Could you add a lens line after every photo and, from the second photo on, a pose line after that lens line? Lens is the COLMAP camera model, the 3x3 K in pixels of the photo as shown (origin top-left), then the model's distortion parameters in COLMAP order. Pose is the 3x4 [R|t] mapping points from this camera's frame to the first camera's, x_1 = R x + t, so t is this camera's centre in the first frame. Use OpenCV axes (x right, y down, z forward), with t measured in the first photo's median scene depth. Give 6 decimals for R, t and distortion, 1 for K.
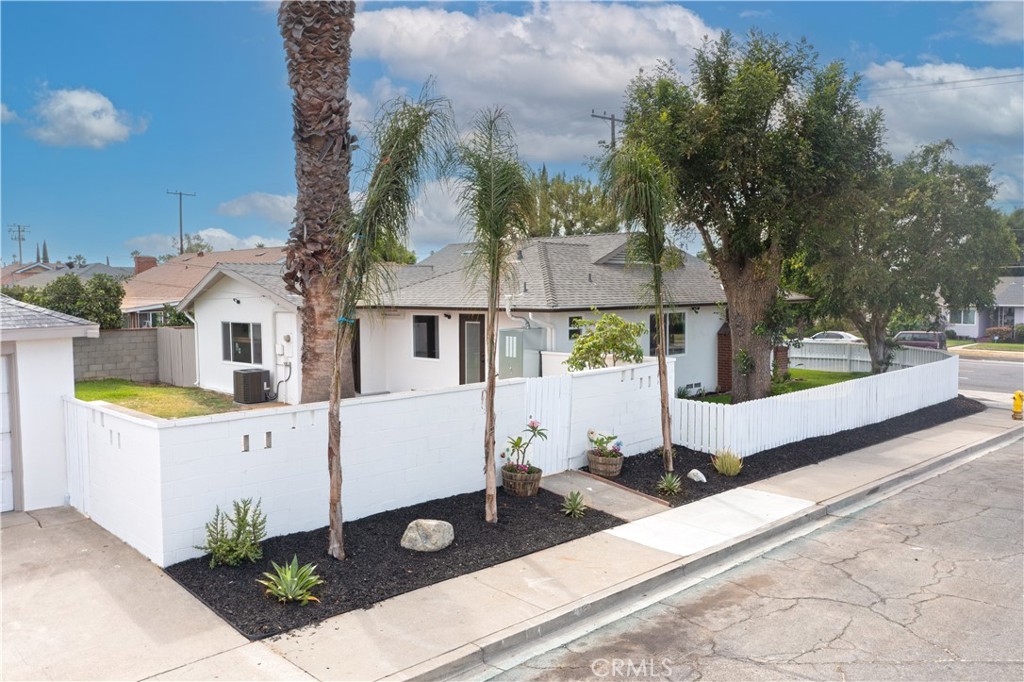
lens RADIAL K [[813.9, 0, 512.0], [0, 813.9, 341.0], [0, 0, 1]] dist [0.002160, 0.004308]
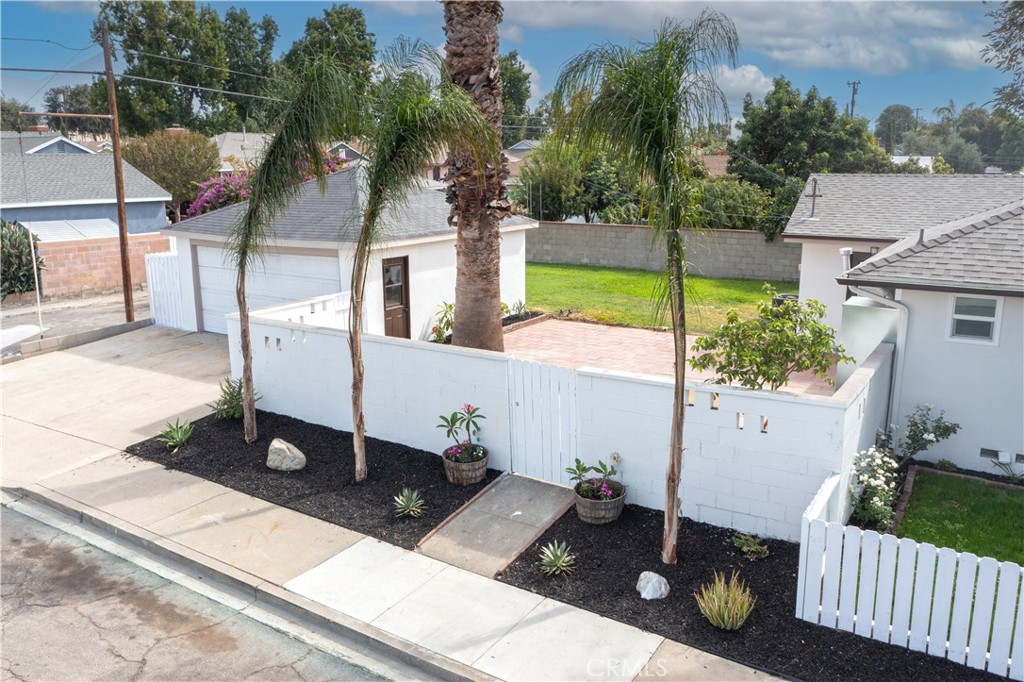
lens RADIAL K [[813.9, 0, 512.0], [0, 813.9, 341.0], [0, 0, 1]] dist [0.002160, 0.004308]
pose [[0.204462, 0.219384, -0.953974, 0.820828], [-0.060118, 0.975537, 0.211457, -0.147680], [0.977027, 0.014116, 0.212649, 0.842311]]
